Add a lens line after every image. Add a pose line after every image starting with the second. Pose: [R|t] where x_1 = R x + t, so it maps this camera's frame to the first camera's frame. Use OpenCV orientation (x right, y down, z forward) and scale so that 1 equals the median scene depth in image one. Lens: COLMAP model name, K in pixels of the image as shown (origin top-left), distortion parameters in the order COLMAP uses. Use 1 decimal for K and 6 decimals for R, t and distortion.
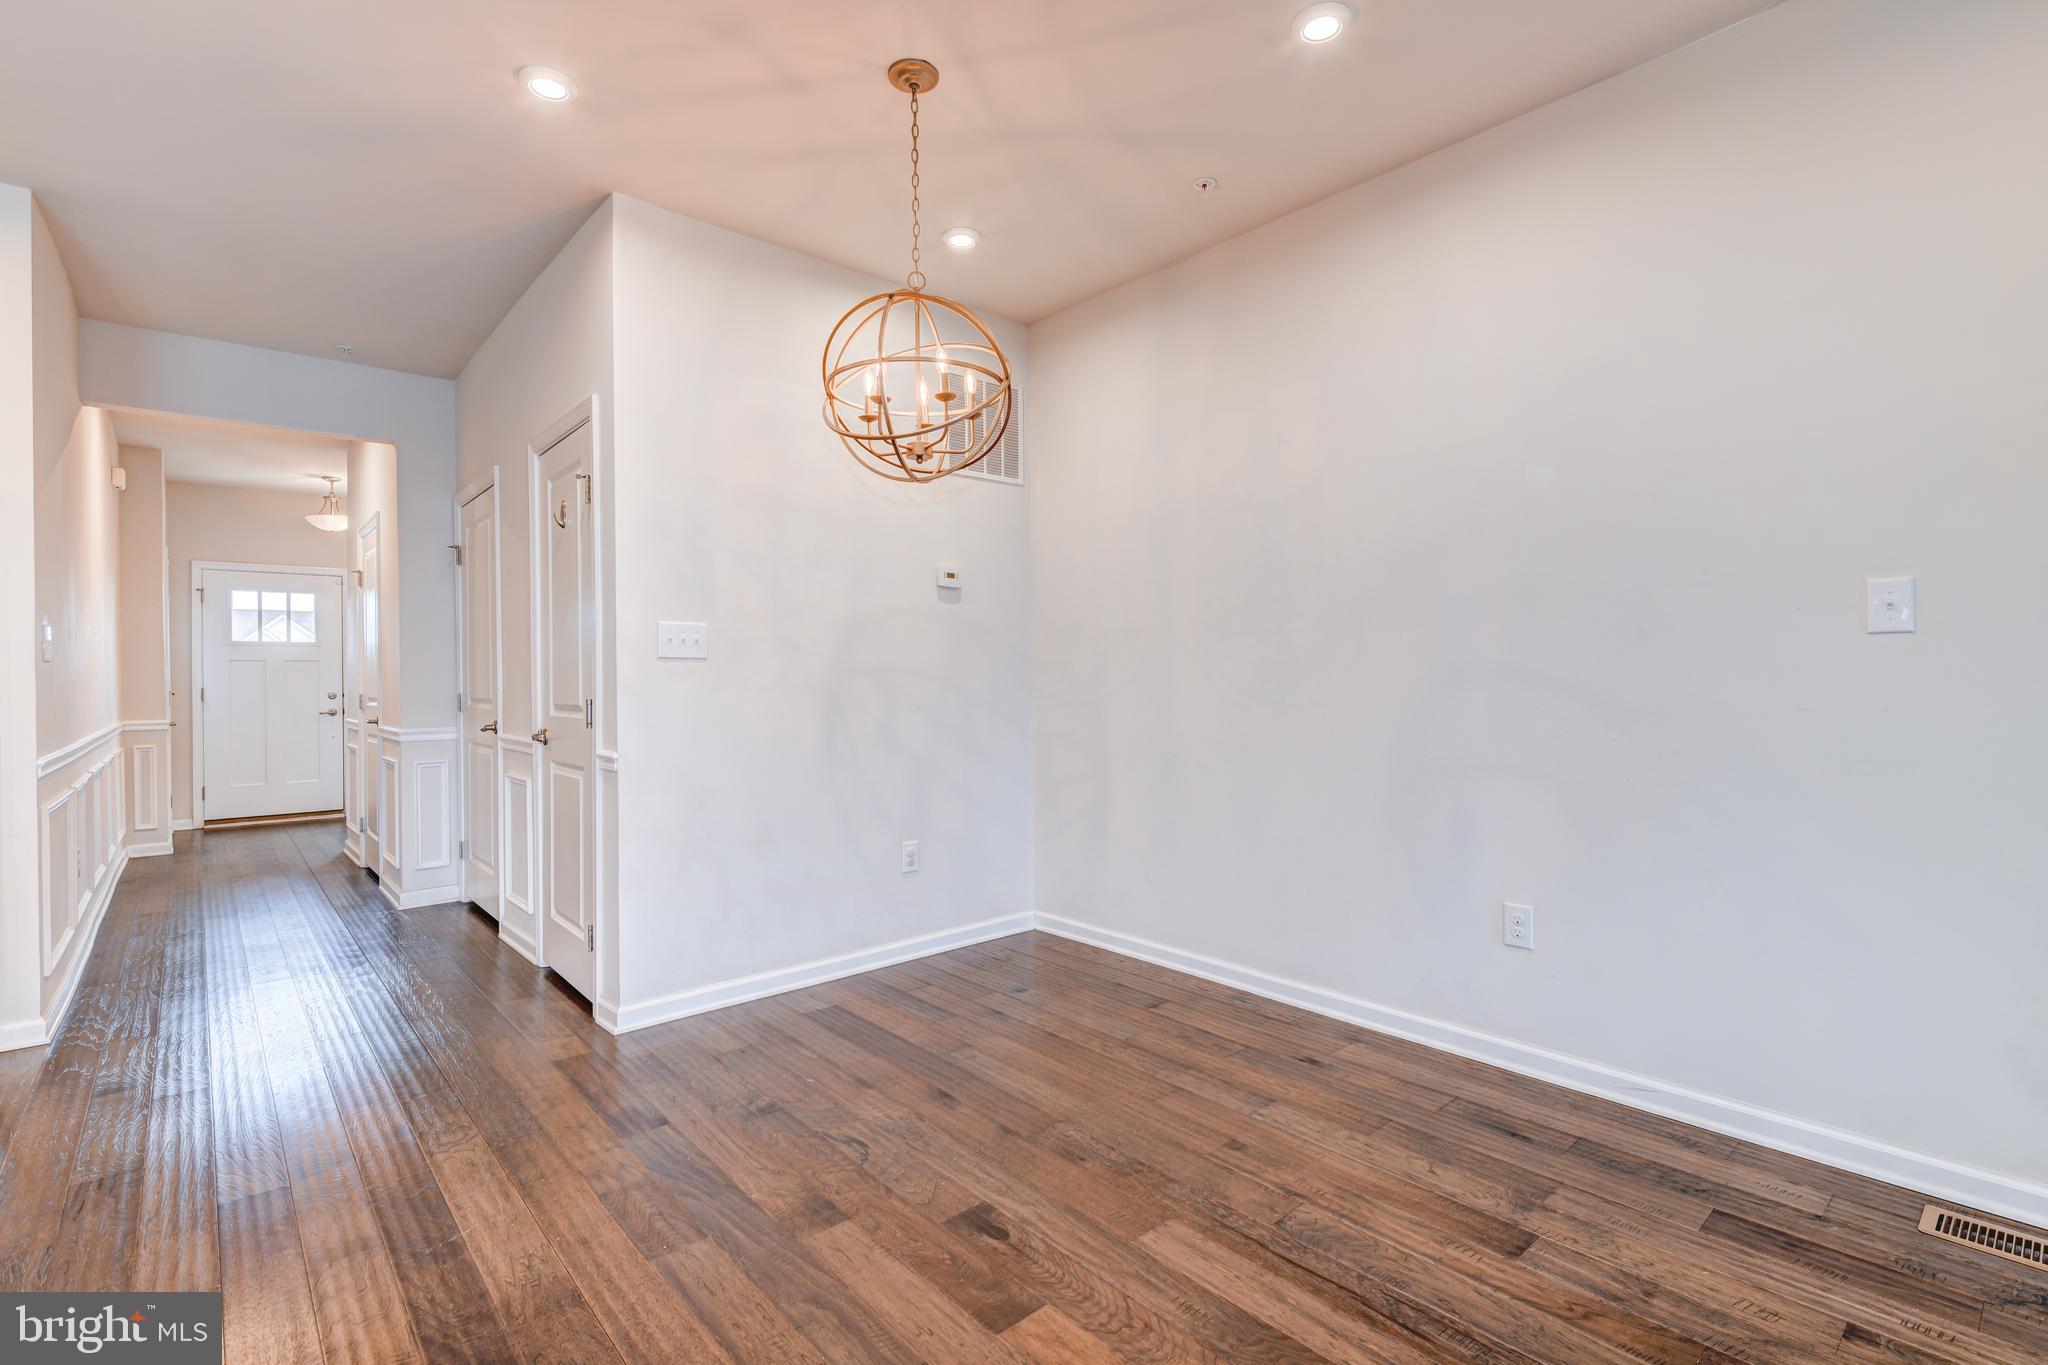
lens RADIAL K [[944.7, 0, 1022.5], [0, 944.7, 681.5], [0, 0, 1]] dist [0.006017, -0.003001]
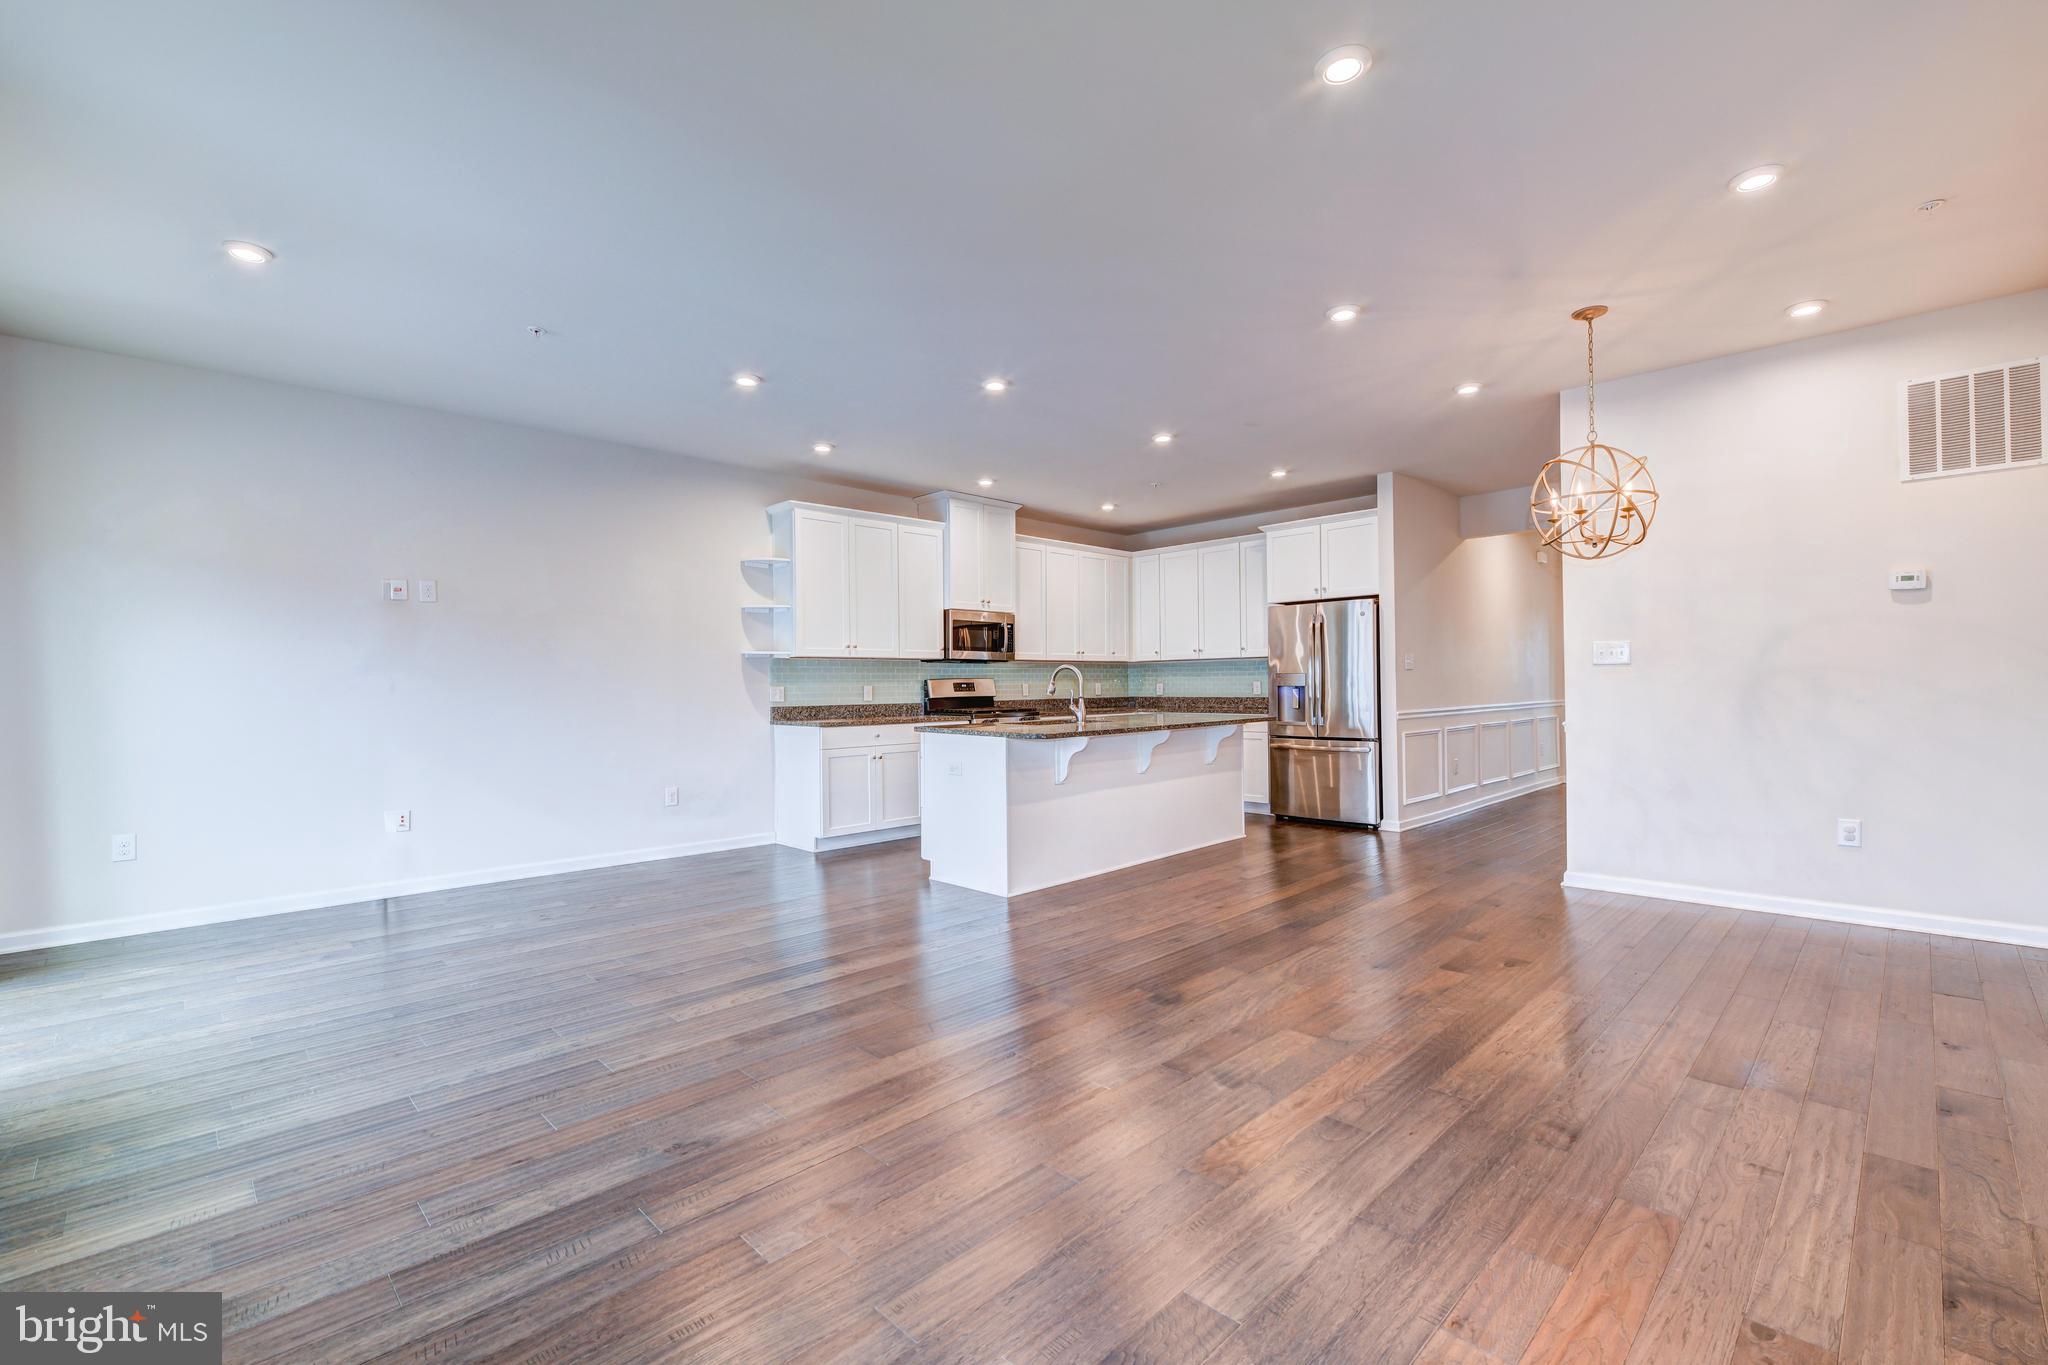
lens RADIAL K [[881.2, 0, 1020.0], [0, 881.2, 678.8], [0, 0, 1]] dist [0.000339, 0.000014]
pose [[0.059888, 0.002629, -0.998202, 0.742651], [0.008118, 0.999962, 0.003120, -0.009339], [0.998172, -0.008290, 0.059864, -0.047549]]
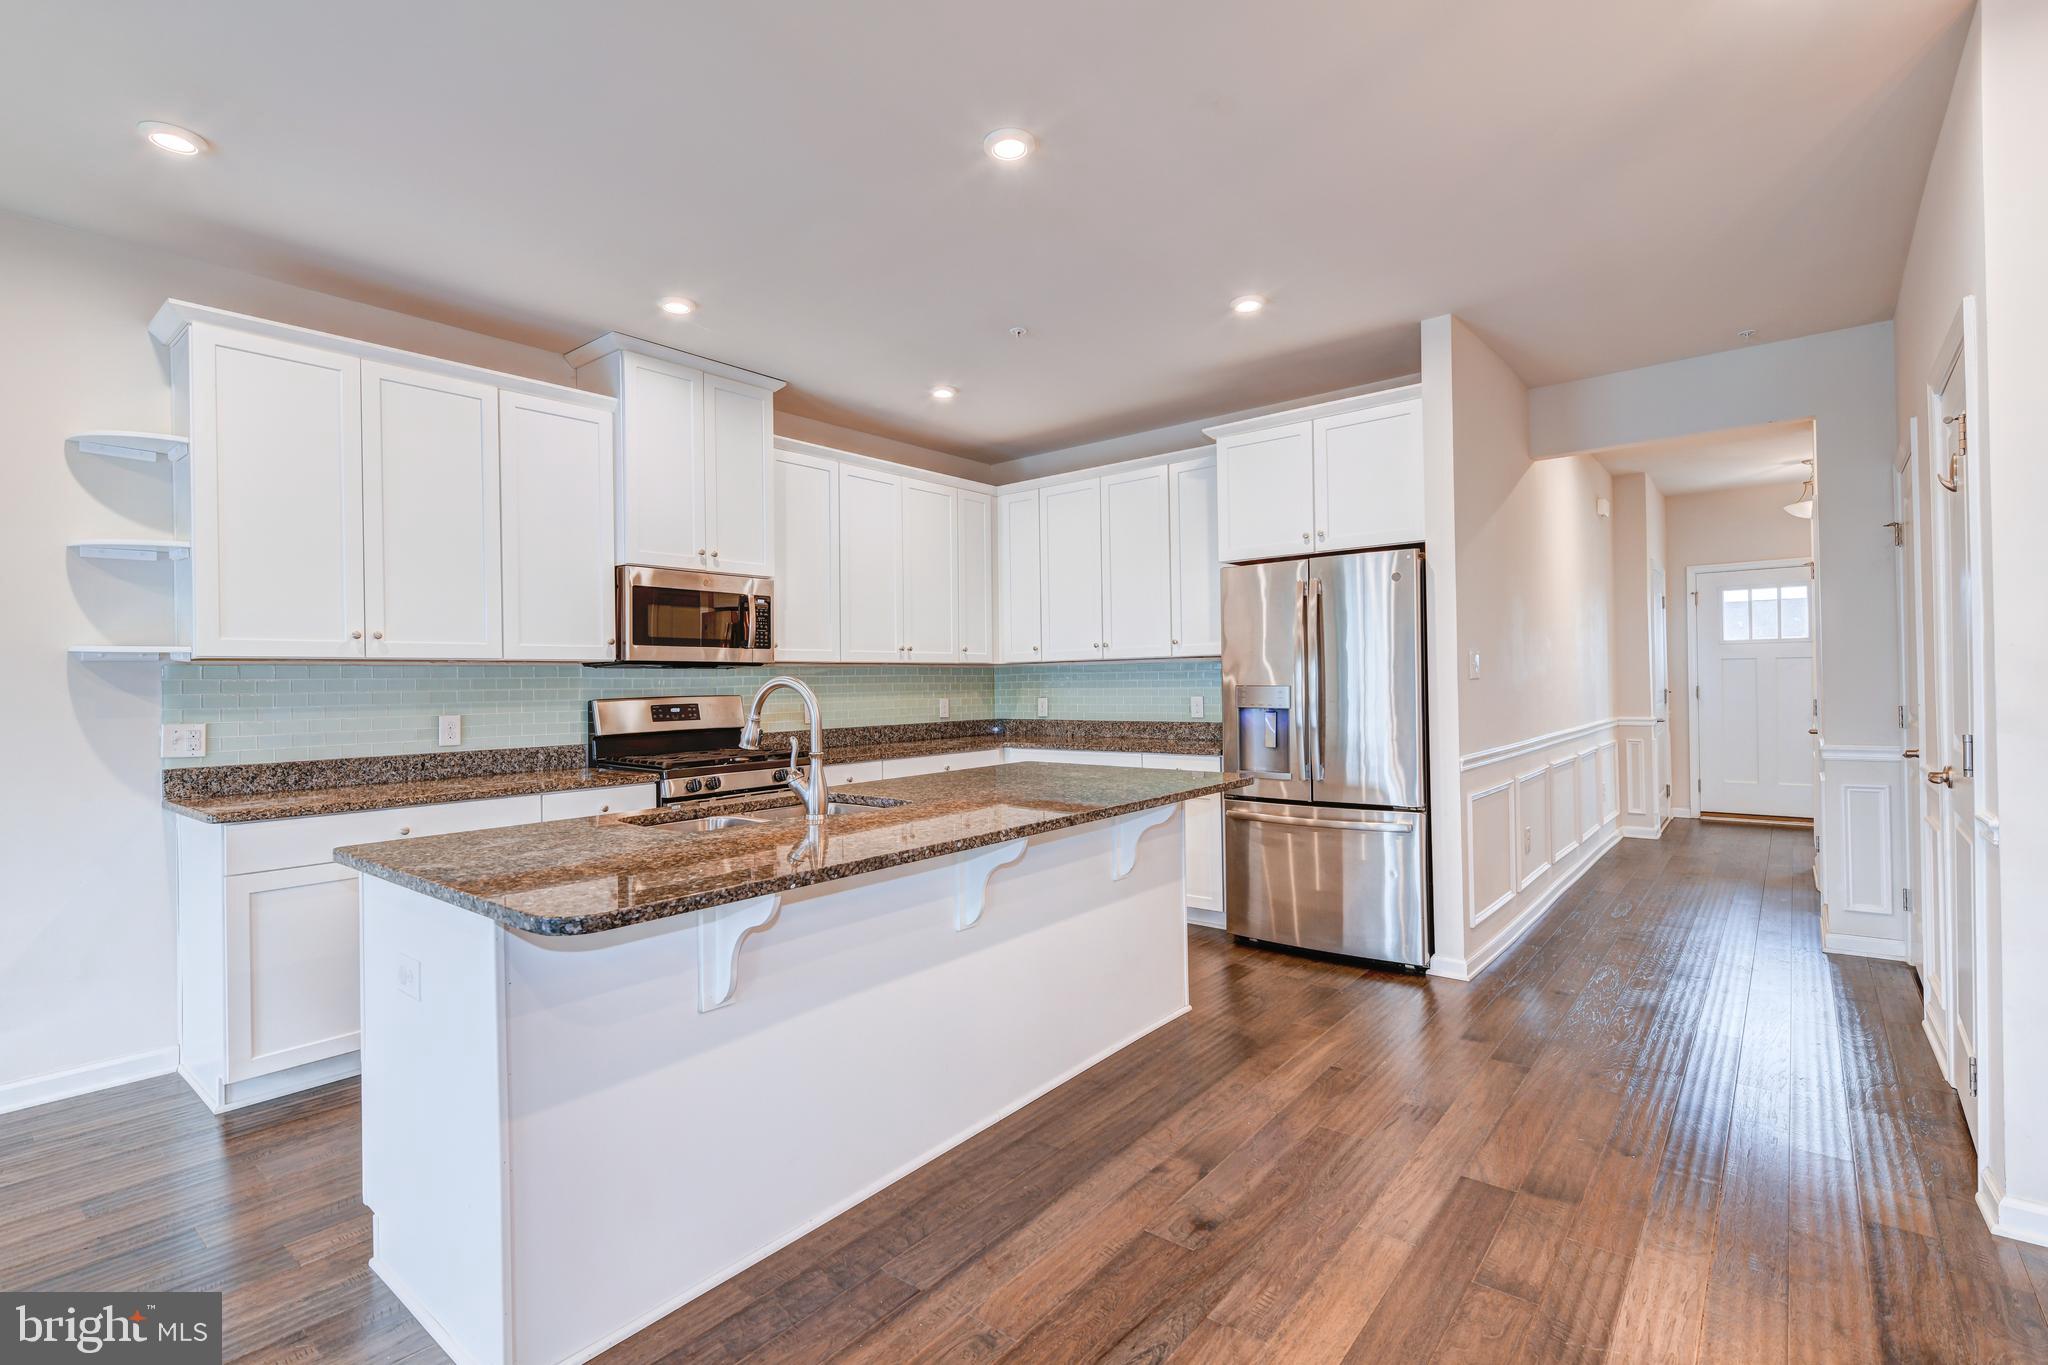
lens RADIAL K [[944.7, 0, 1025.9], [0, 944.7, 680.2], [0, 0, 1]] dist [0.006017, -0.003001]
pose [[0.170099, 0.003963, -0.985419, 0.081188], [0.011659, 0.999914, 0.006034, -0.024477], [0.985358, -0.012516, 0.170038, 0.138373]]
